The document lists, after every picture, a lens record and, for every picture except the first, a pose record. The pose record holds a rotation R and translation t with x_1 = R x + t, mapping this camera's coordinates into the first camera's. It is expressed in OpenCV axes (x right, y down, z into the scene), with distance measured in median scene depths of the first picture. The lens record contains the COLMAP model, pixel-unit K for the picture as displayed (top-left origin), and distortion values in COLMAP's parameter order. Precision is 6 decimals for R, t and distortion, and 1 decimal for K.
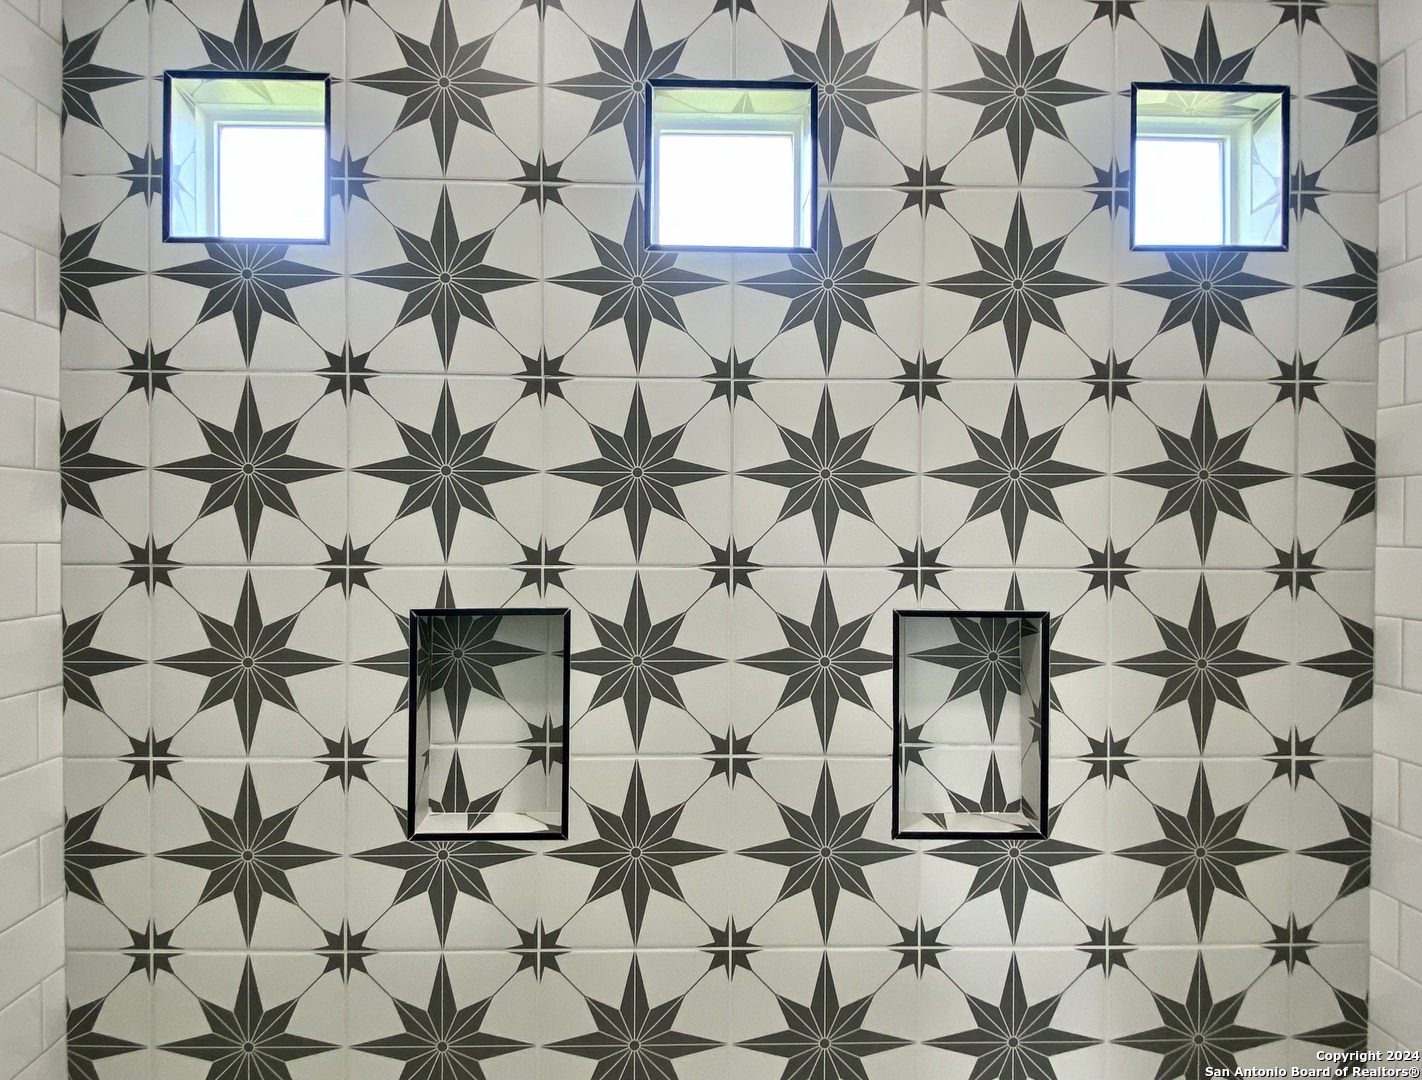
lens RADIAL K [[1027.8, 0, 711.0], [0, 1027.8, 540.0], [0, 0, 1]] dist [0.085589, -0.140156]
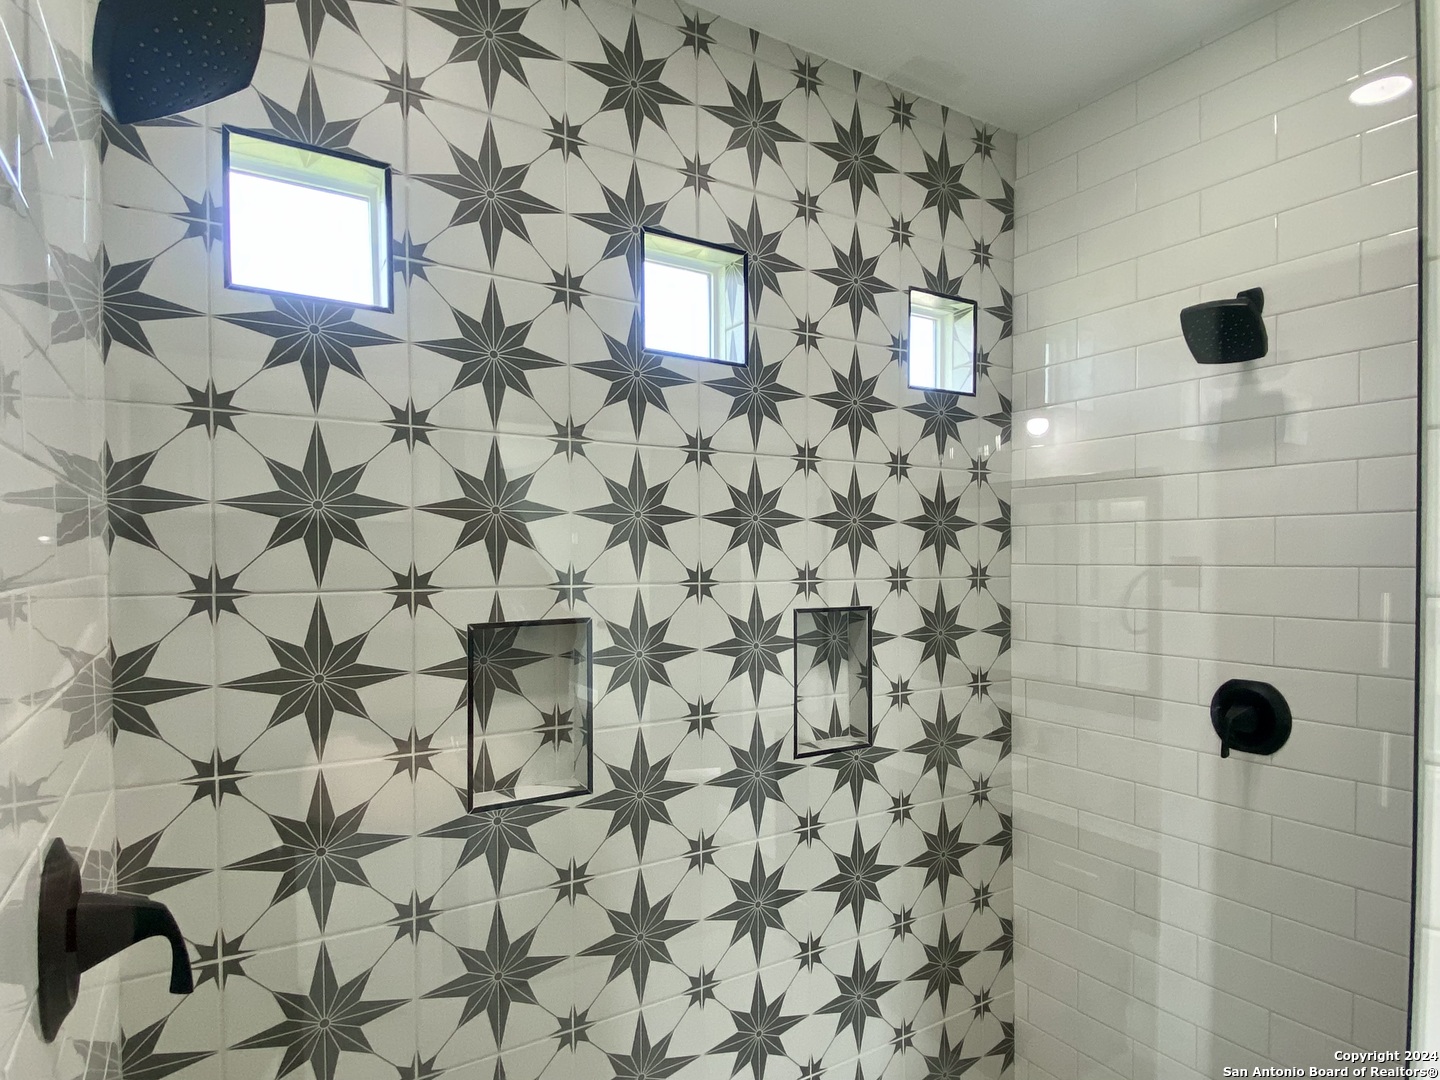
lens RADIAL K [[833.5, 0, 749.0], [0, 833.5, 568.0], [0, 0, 1]] dist [0.082405, -0.073050]
pose [[0.854086, -0.013321, 0.519961, -0.517718], [0.011166, 0.999911, 0.007274, -0.002332], [-0.520012, -0.000407, 0.854159, -0.014962]]
